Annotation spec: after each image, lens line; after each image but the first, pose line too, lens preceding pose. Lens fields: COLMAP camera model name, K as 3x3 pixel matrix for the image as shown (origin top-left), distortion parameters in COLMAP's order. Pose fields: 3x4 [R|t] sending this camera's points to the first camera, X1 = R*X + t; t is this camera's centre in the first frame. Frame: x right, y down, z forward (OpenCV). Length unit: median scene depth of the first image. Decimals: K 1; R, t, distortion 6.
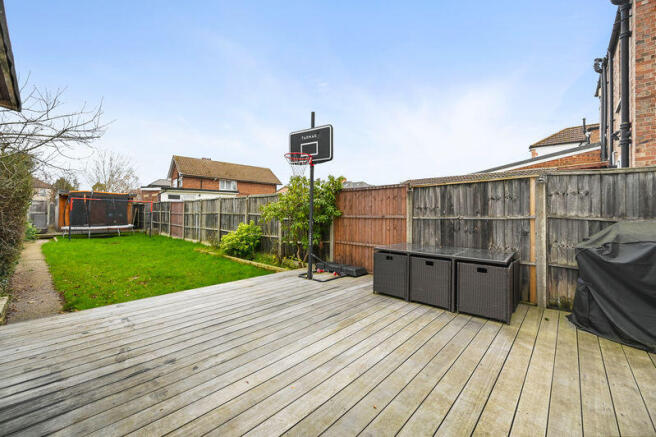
lens RADIAL K [[259.2, 0, 327.5], [0, 259.2, 213.0], [0, 0, 1]] dist [-0.000002, -0.000016]
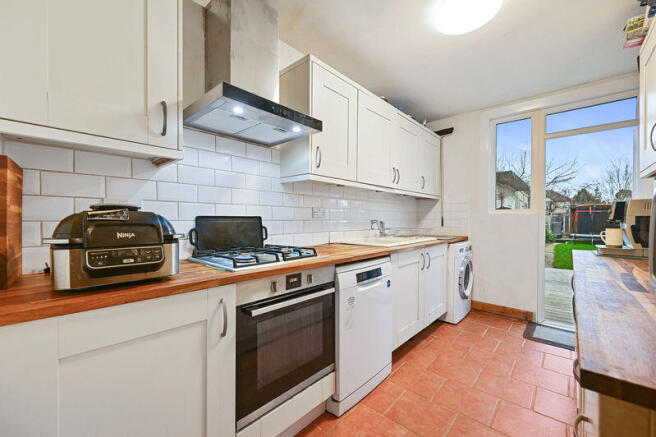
lens RADIAL K [[259.2, 0, 327.2], [0, 259.2, 219.9], [0, 0, 1]] dist [-0.000002, -0.000016]
pose [[-0.010687, -0.008644, -0.999906, 0.247162], [-0.001663, 0.999961, -0.008627, -0.002200], [0.999942, 0.001571, -0.010701, -0.175518]]
